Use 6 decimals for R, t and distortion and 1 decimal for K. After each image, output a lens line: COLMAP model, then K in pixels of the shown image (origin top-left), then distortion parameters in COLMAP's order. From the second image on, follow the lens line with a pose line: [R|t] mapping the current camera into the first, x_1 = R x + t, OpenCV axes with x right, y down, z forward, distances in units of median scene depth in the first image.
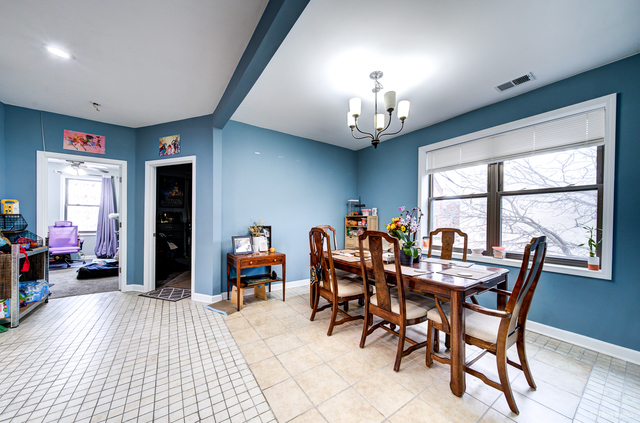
lens RADIAL K [[220.6, 0, 319.2], [0, 220.6, 215.9], [0, 0, 1]] dist [-0.004943, 0.000430]
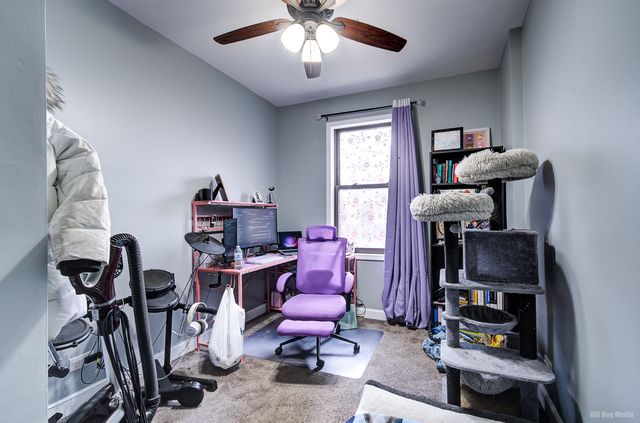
lens RADIAL K [[315.5, 0, 321.7], [0, 315.5, 209.3], [0, 0, 1]] dist [-0.000565, -0.000010]
pose [[0.511457, -0.001913, -0.859307, -0.597767], [0.020580, 0.999738, 0.010023, -0.011063], [0.859062, -0.022811, 0.511362, 0.627275]]
